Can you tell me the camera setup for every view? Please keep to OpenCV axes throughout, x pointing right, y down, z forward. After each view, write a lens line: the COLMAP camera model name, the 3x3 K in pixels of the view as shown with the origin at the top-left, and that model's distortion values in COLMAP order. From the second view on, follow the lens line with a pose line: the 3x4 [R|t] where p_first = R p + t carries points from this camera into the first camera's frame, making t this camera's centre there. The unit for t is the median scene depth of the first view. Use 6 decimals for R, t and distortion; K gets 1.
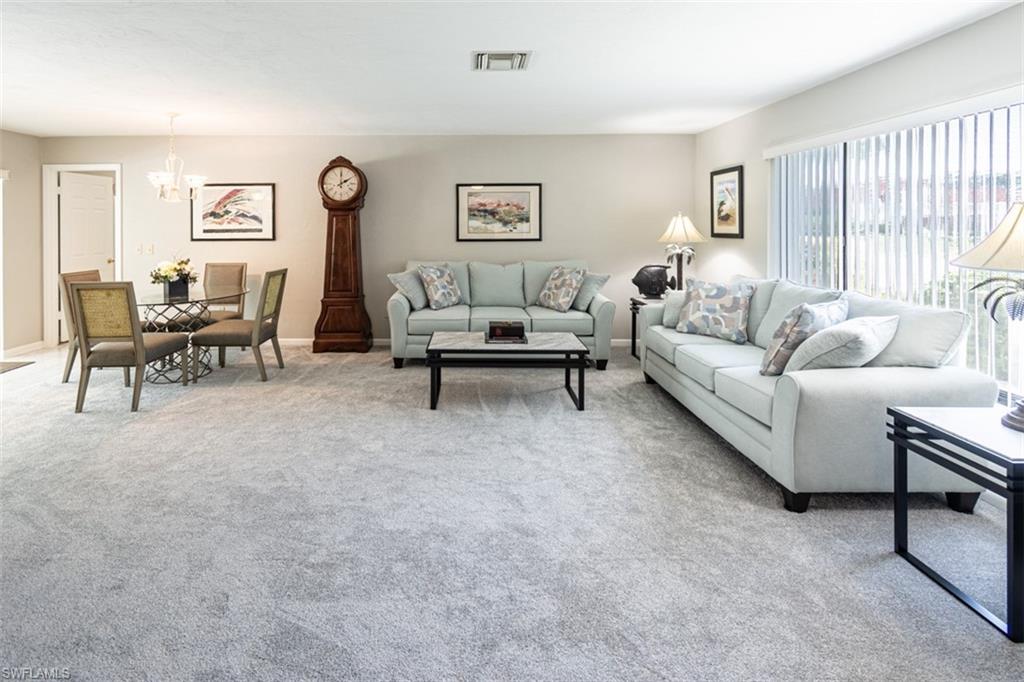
lens RADIAL K [[509.8, 0, 436.4], [0, 509.8, 227.9], [0, 0, 1]] dist [0.001236, 0.000203]
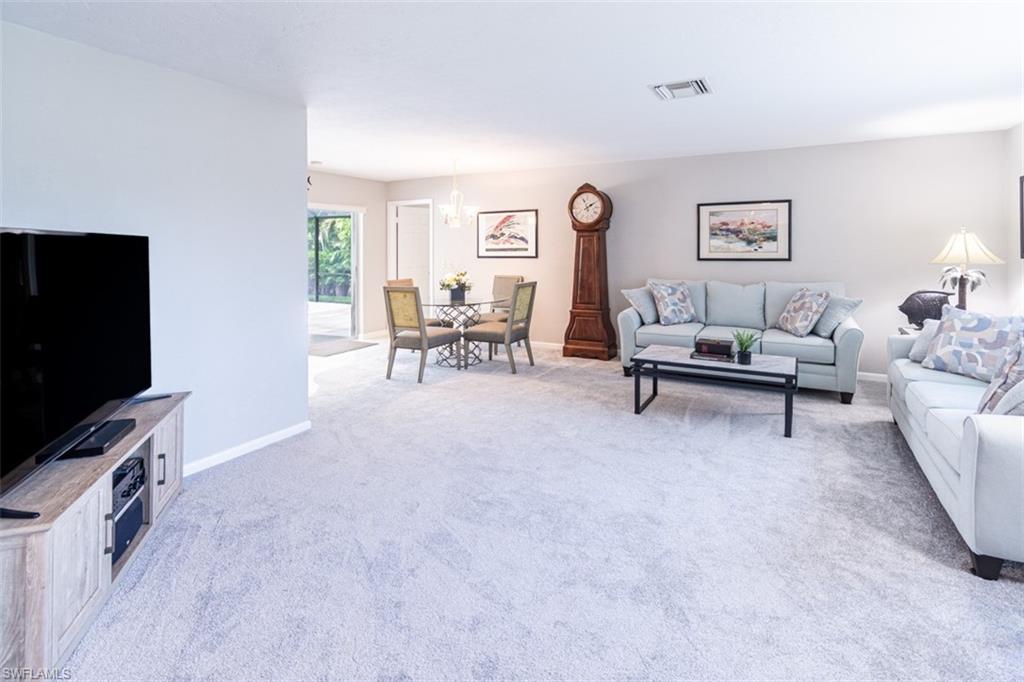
lens RADIAL K [[493.6, 0, 513.4], [0, 493.6, 246.9], [0, 0, 1]] dist [0.000688, -0.000327]
pose [[0.893019, -0.001070, -0.450018, 0.190561], [0.000448, 0.999999, -0.001489, 0.000771], [0.450019, 0.001128, 0.893018, -0.048772]]
